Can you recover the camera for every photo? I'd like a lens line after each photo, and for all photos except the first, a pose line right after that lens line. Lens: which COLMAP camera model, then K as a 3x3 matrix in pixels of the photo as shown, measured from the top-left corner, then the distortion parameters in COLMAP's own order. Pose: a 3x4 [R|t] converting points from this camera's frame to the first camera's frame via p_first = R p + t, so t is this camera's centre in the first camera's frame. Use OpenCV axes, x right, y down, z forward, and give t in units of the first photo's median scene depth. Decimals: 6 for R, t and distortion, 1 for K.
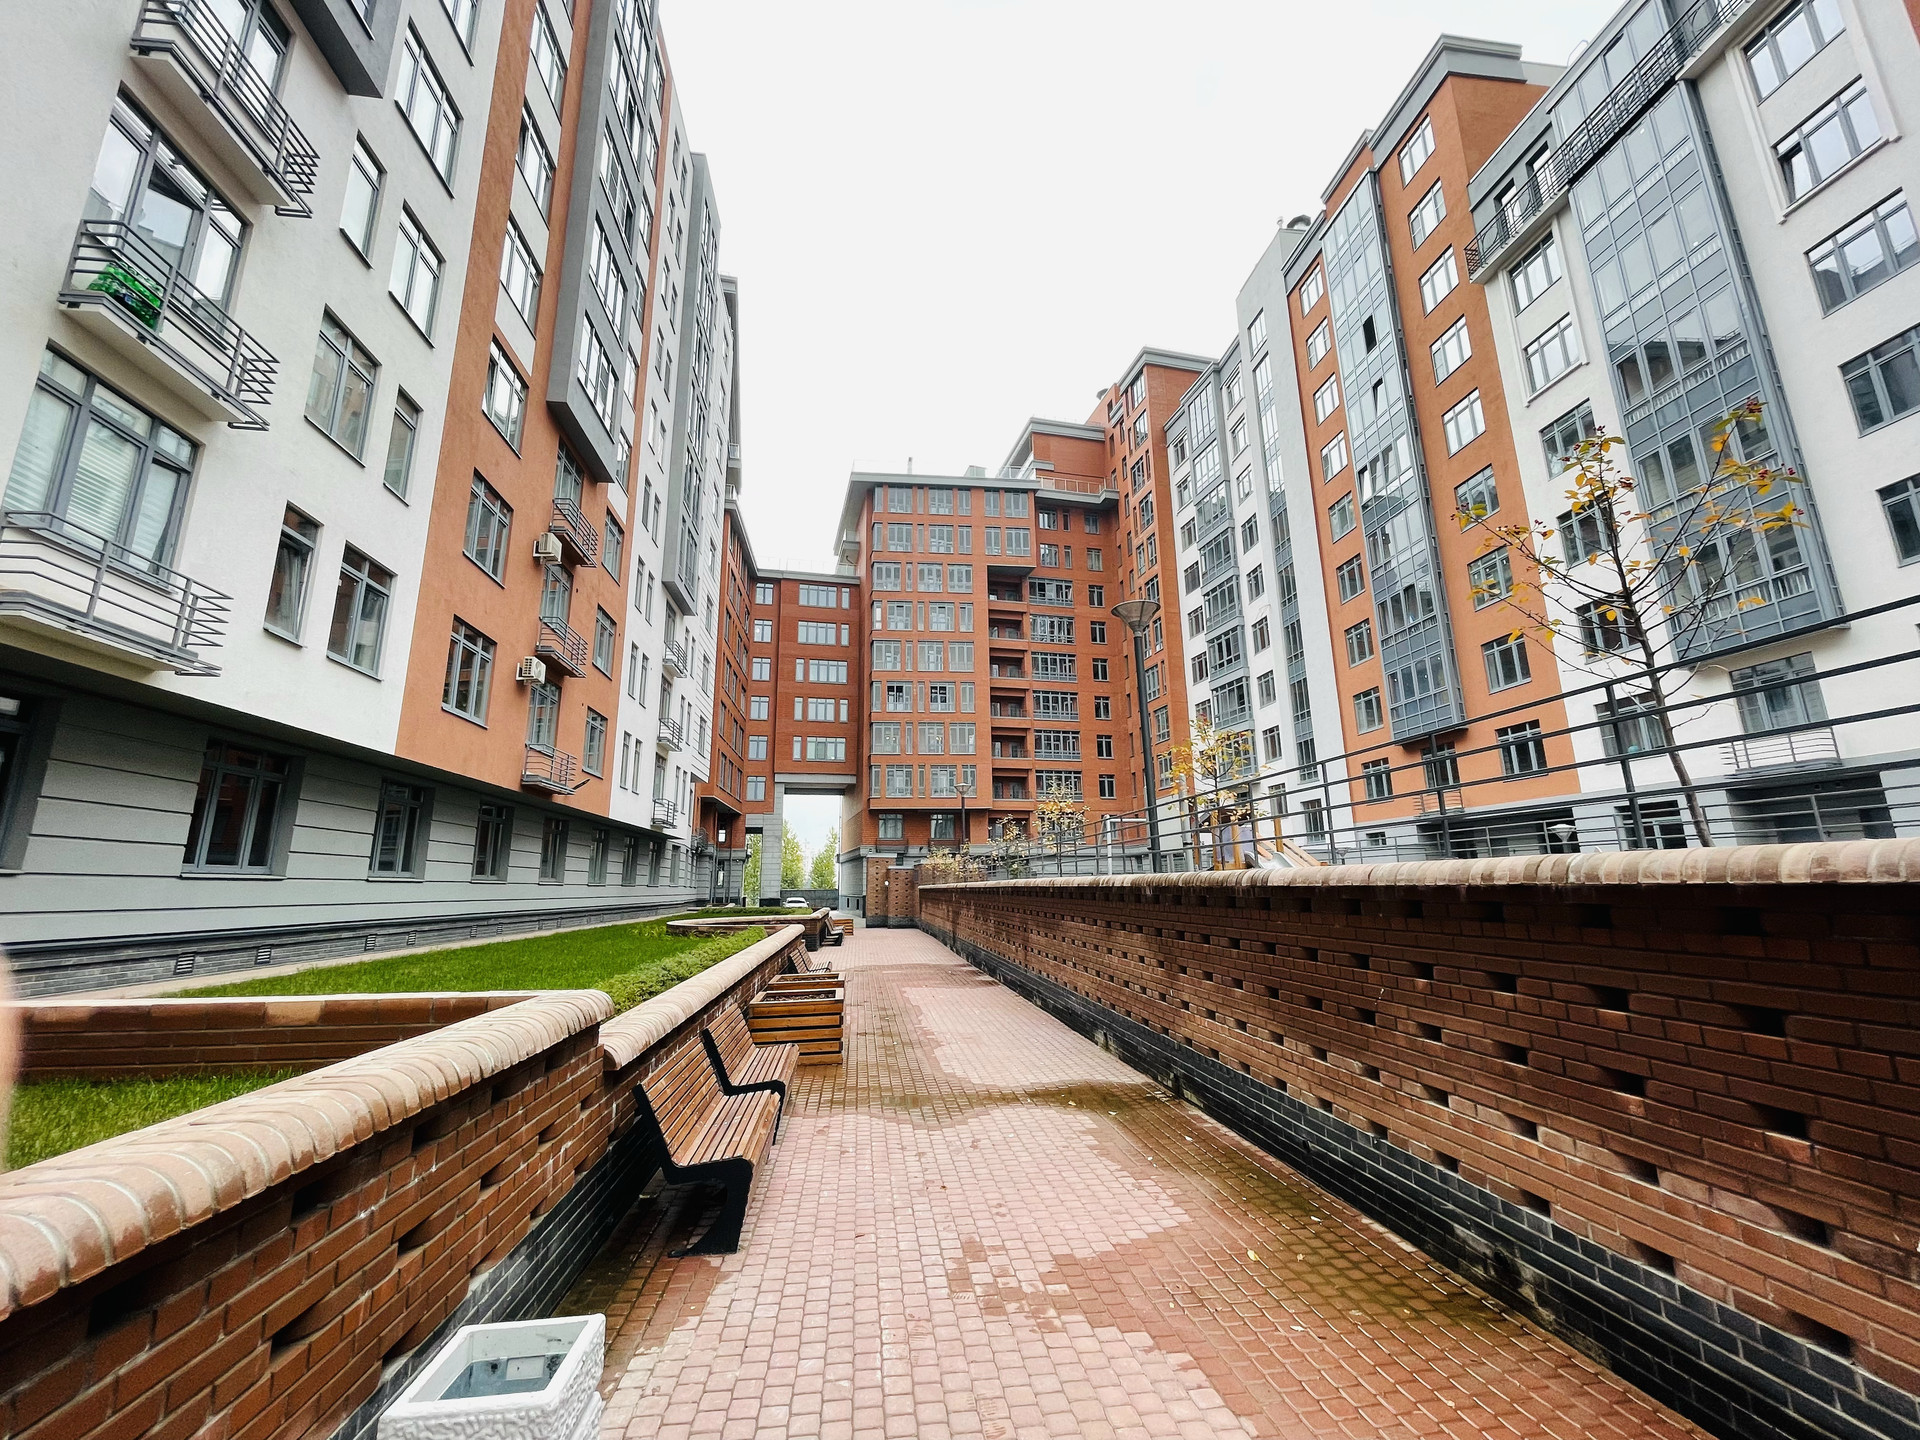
lens RADIAL K [[777.1, 0, 963.2], [0, 777.1, 724.4], [0, 0, 1]] dist [-0.004410, -0.000331]
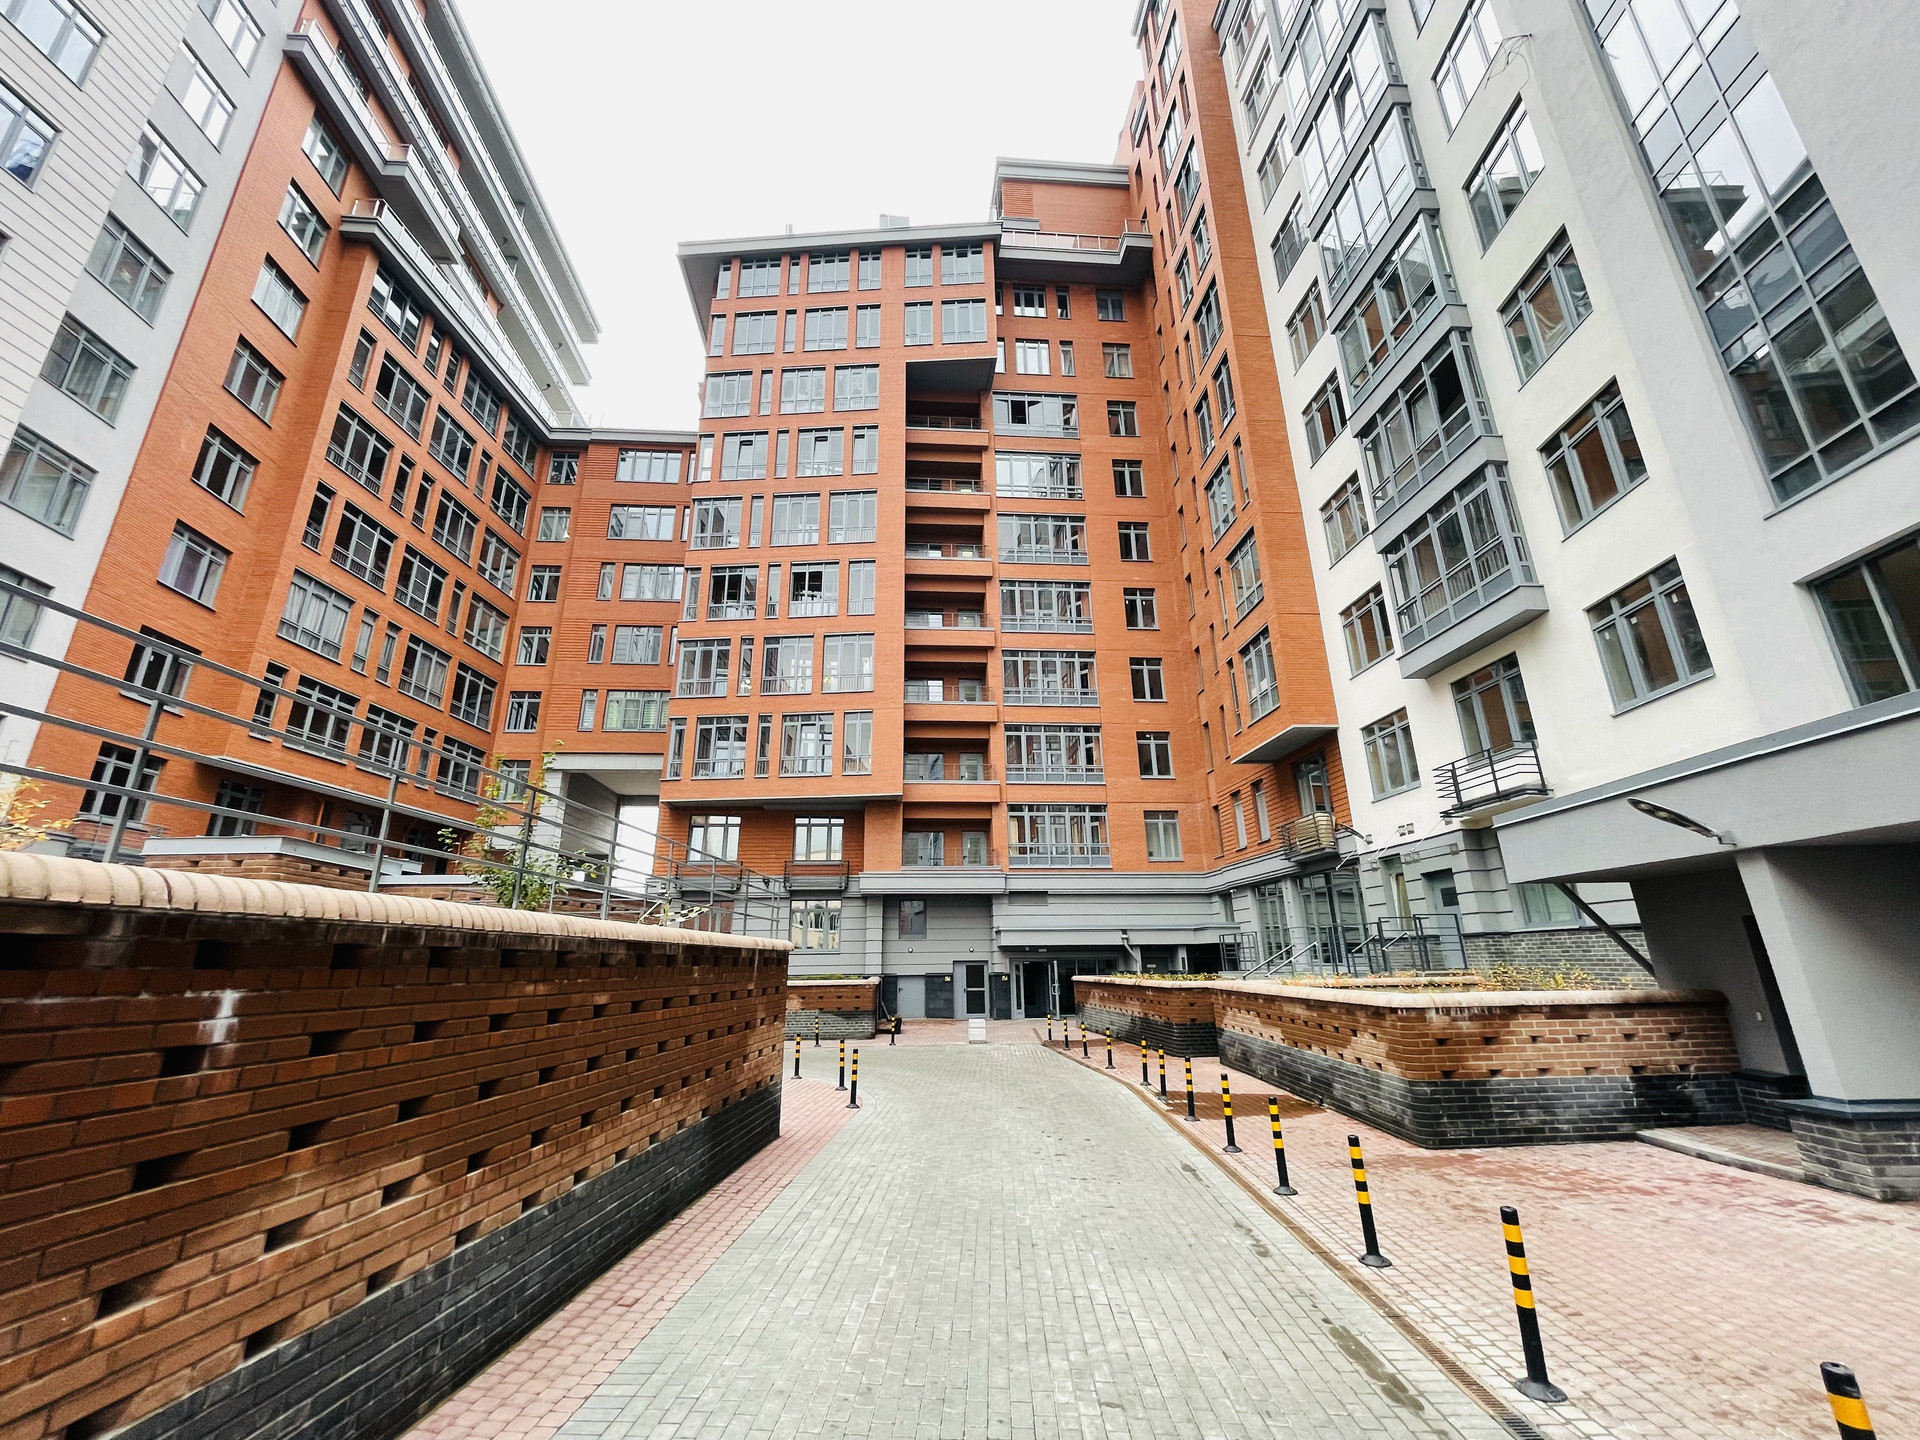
lens RADIAL K [[777.1, 0, 950.0], [0, 777.1, 711.8], [0, 0, 1]] dist [-0.004410, -0.000331]
pose [[0.981351, -0.052854, -0.184817, 0.148611], [0.033944, 0.993995, -0.104024, 0.098745], [0.189205, 0.095811, 0.977252, 0.478396]]
